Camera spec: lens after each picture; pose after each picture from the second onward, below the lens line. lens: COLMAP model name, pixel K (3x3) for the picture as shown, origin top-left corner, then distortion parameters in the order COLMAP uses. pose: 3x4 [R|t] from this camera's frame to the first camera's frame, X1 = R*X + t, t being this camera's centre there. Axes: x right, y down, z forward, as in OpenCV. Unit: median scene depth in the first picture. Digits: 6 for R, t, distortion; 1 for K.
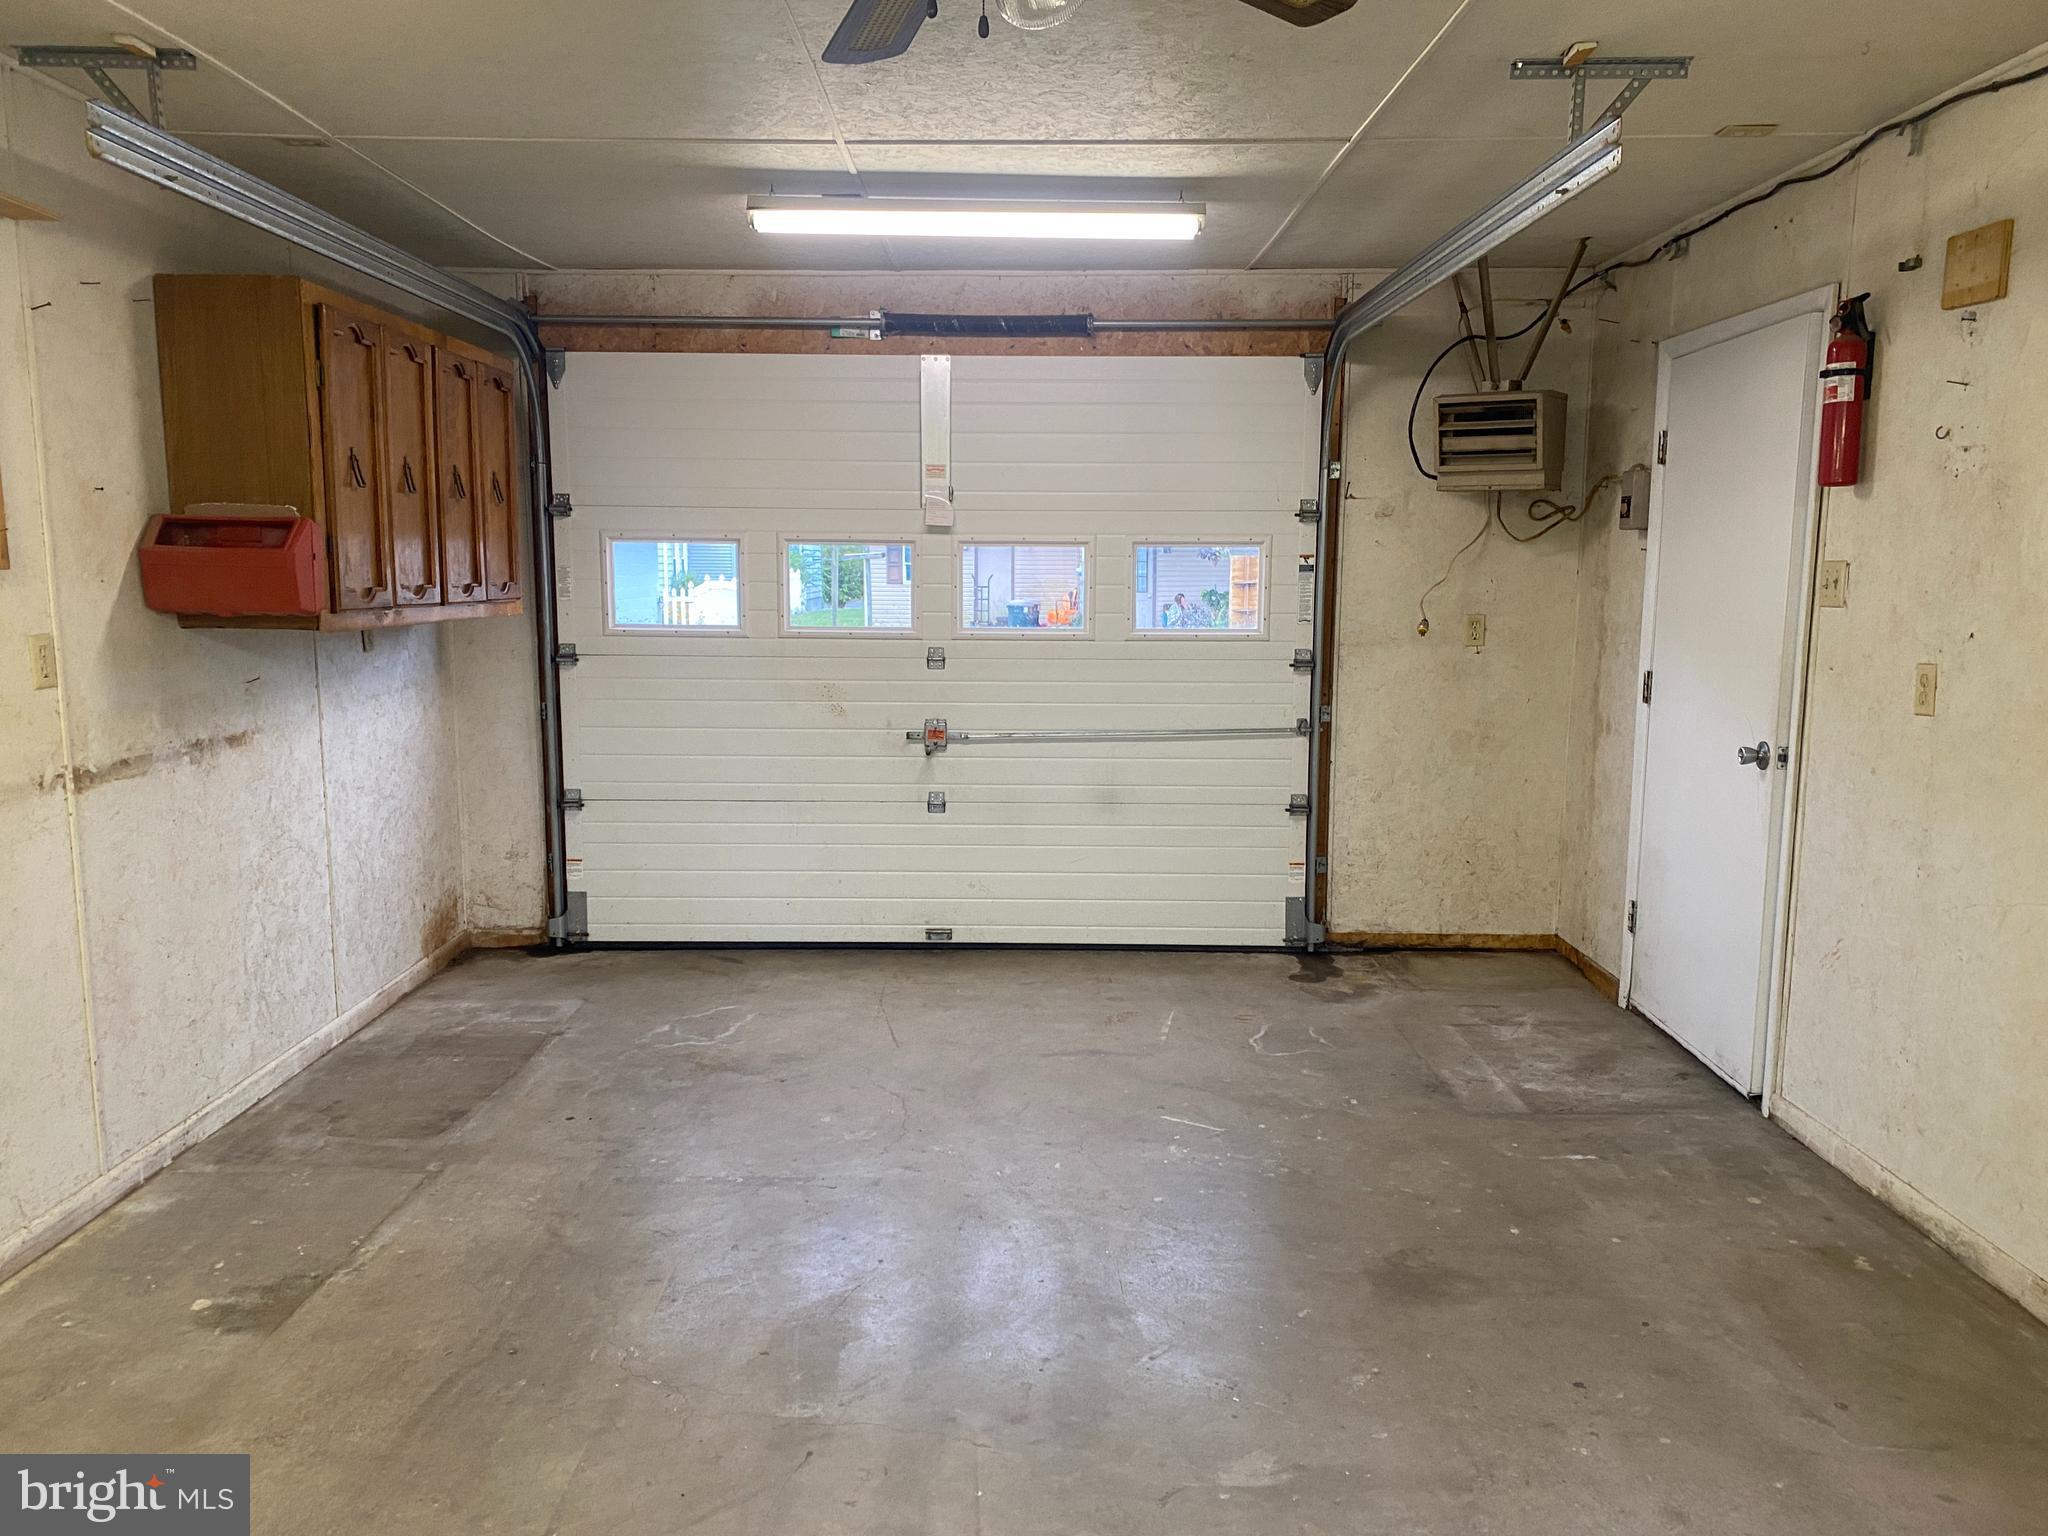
lens RADIAL K [[1560.0, 0, 1005.1], [0, 1560.0, 762.3], [0, 0, 1]] dist [0.055662, -0.062738]
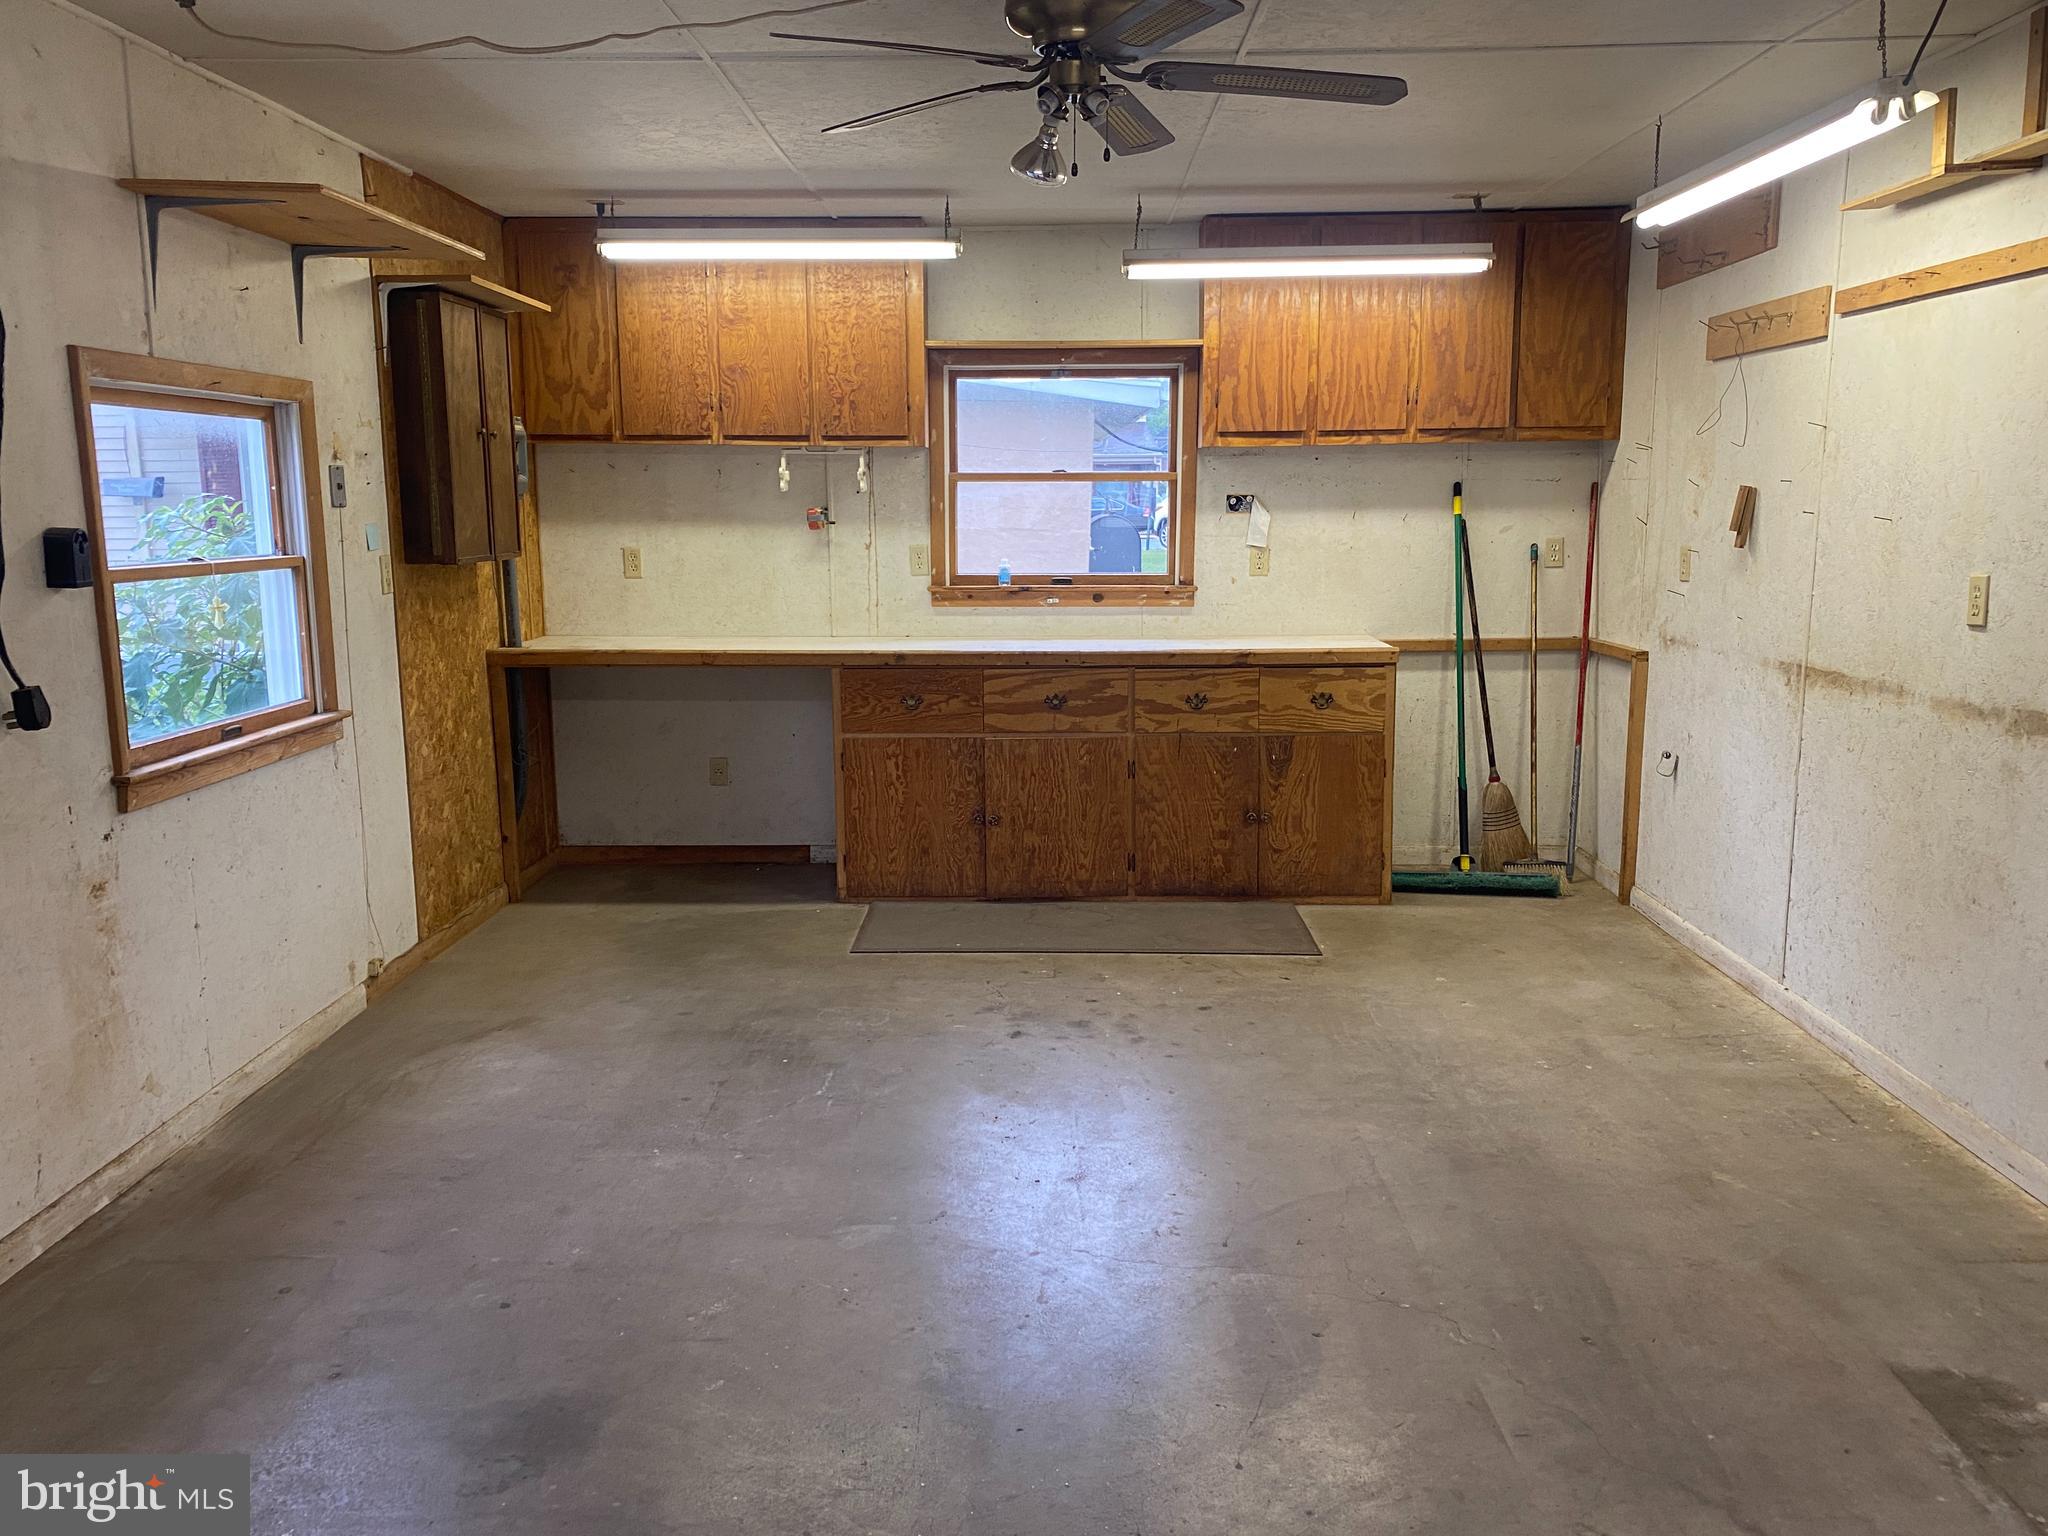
lens RADIAL K [[1560.0, 0, 1005.1], [0, 1560.0, 762.3], [0, 0, 1]] dist [0.055662, -0.062738]
pose [[-0.999761, 0.001186, 0.021816, 0.014436], [0.007658, 0.954195, 0.299086, -0.235728], [-0.020462, 0.299182, -0.953977, 1.770598]]
